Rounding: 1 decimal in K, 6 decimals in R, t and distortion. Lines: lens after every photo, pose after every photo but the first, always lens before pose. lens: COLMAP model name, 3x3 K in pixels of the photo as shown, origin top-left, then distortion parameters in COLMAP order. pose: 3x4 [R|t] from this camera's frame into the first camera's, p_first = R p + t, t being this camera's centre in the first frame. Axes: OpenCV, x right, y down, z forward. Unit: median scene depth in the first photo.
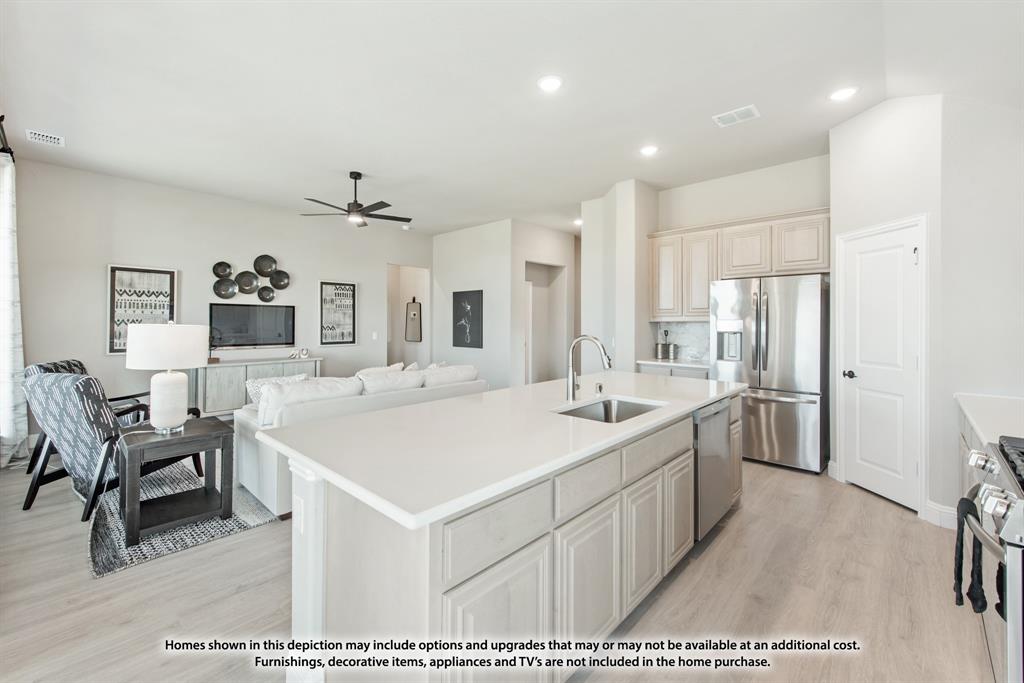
lens RADIAL K [[417.5, 0, 489.9], [0, 417.5, 324.1], [0, 0, 1]] dist [-0.000879, -0.000873]
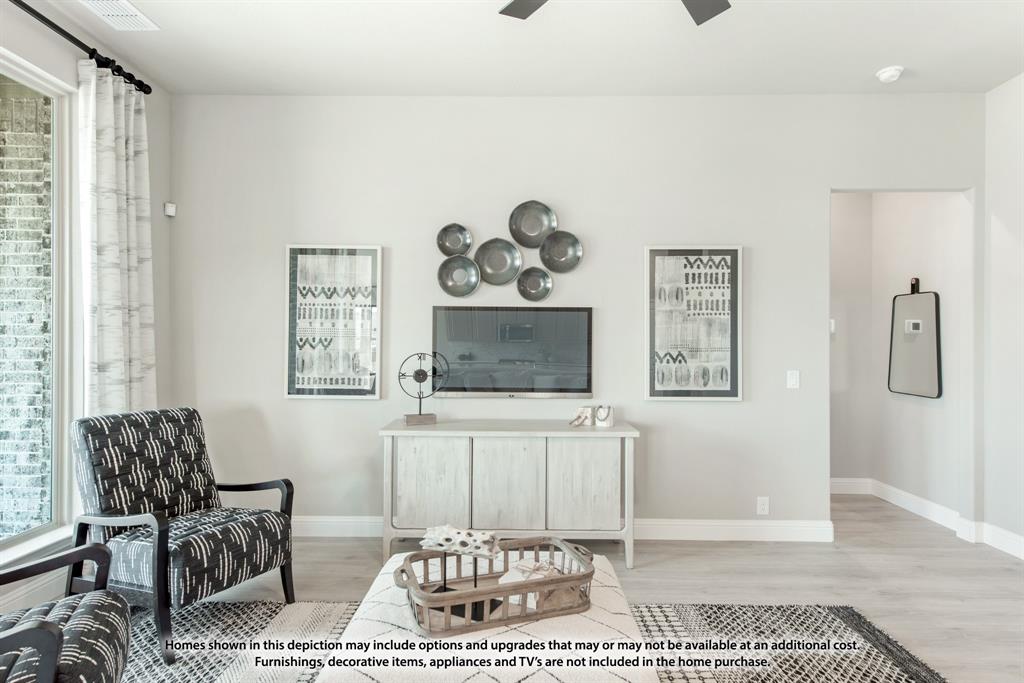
lens RADIAL K [[543.8, 0, 518.3], [0, 543.8, 339.2], [0, 0, 1]] dist [0.019654, -0.003898]
pose [[0.698809, -0.007736, -0.715266, -0.132727], [-0.005493, 0.999854, -0.016181, 0.000919], [0.715287, 0.015237, 0.698665, 0.678360]]
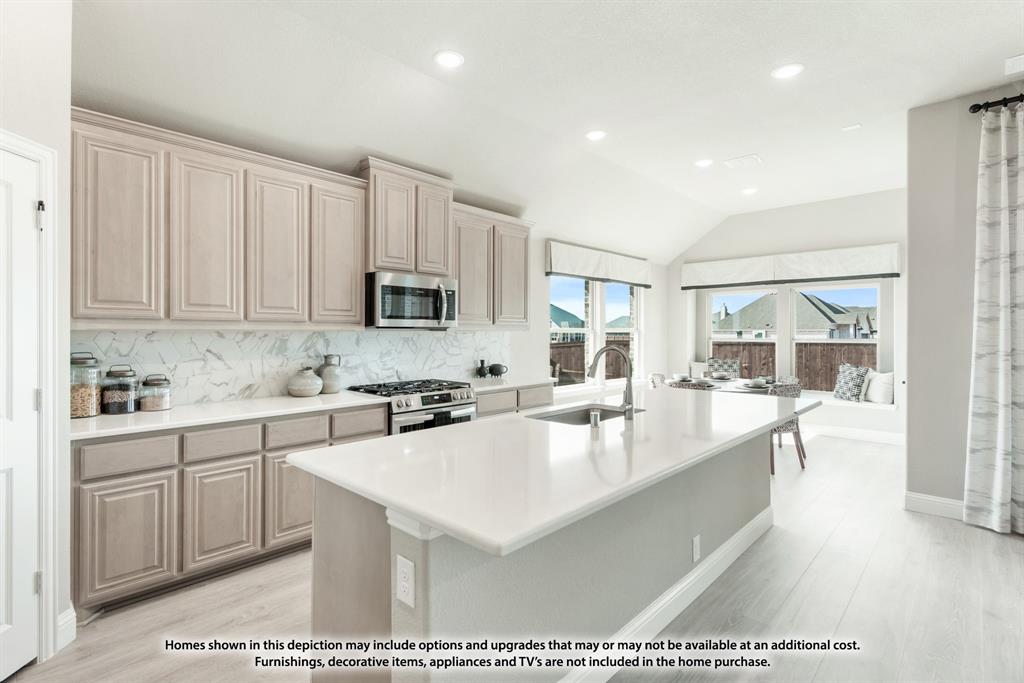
lens RADIAL K [[496.4, 0, 517.9], [0, 496.4, 331.6], [0, 0, 1]] dist [0.004461, -0.001904]
pose [[-0.999699, -0.003040, -0.024335, 0.218371], [-0.003267, 0.999951, 0.009298, -0.005547], [0.024306, 0.009374, -0.999661, 0.978276]]
